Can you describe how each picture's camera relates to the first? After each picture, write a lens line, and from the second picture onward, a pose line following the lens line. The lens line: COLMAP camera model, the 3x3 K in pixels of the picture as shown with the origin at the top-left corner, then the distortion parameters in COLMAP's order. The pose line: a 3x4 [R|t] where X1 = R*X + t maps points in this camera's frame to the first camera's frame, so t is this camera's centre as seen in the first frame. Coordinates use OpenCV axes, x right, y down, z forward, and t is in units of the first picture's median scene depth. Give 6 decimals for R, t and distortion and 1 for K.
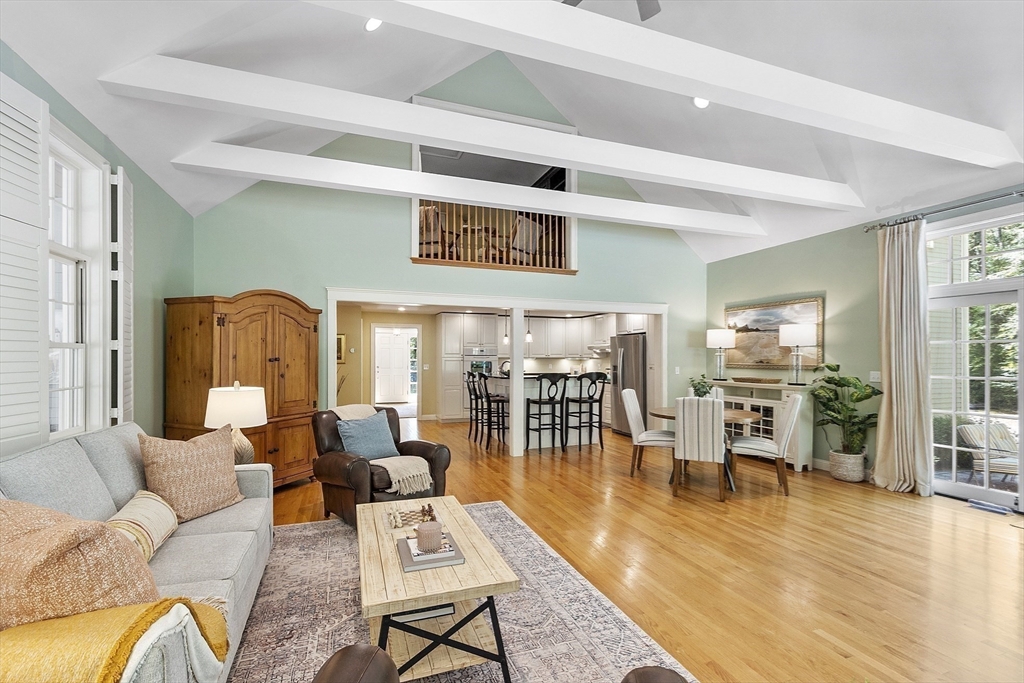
lens RADIAL K [[453.8, 0, 507.4], [0, 453.8, 353.5], [0, 0, 1]] dist [0.000434, 0.000076]
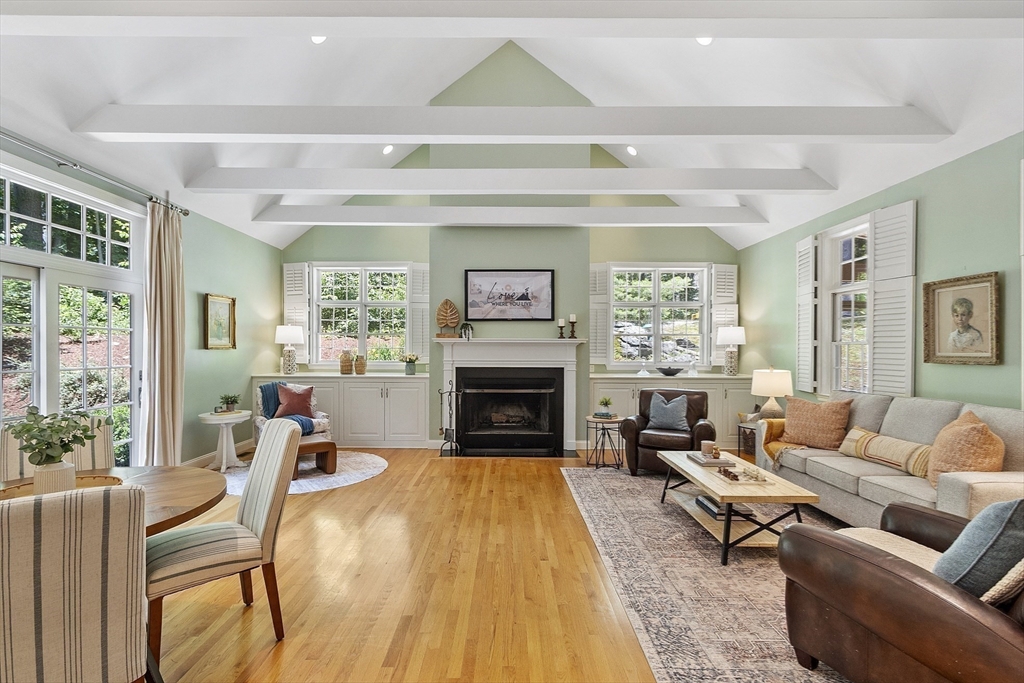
lens RADIAL K [[453.8, 0, 507.4], [0, 453.8, 353.5], [0, 0, 1]] dist [0.000434, 0.000076]
pose [[-0.940665, -0.009641, 0.339199, -0.013725], [-0.009641, 0.999952, 0.001687, 0.015119], [-0.339199, -0.001683, -0.940713, 1.491608]]
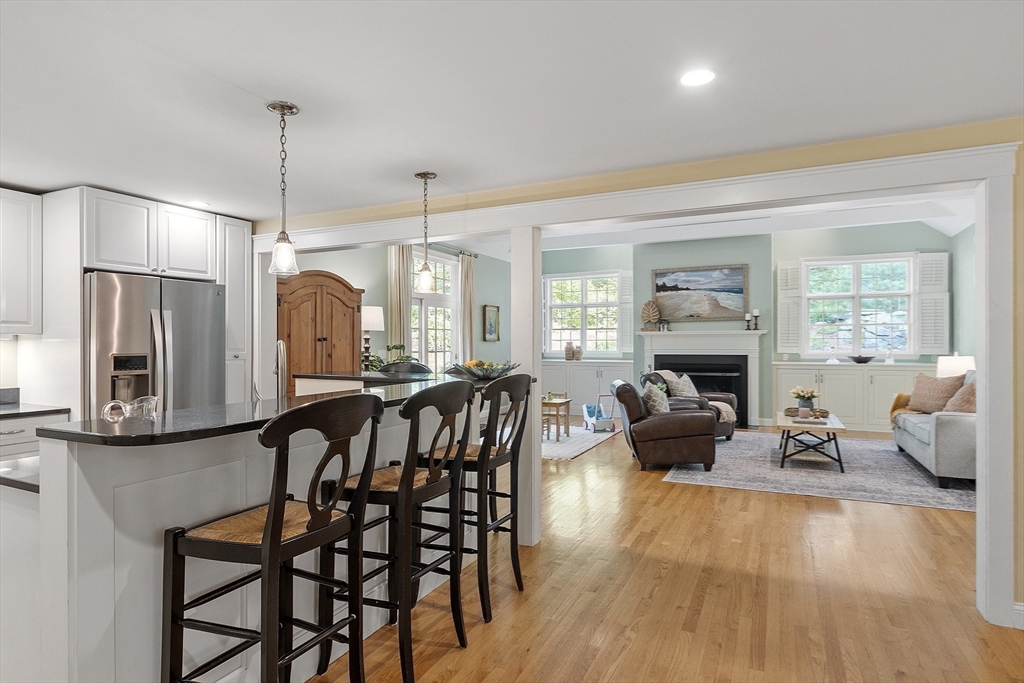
lens RADIAL K [[559.1, 0, 512.0], [0, 559.1, 341.5], [0, 0, 1]] dist [0.000547, -0.000228]
pose [[-0.698795, 0.003735, 0.715313, -0.585308], [-0.005426, 0.999930, -0.010523, 0.037828], [-0.715302, -0.011235, -0.698725, 2.175235]]
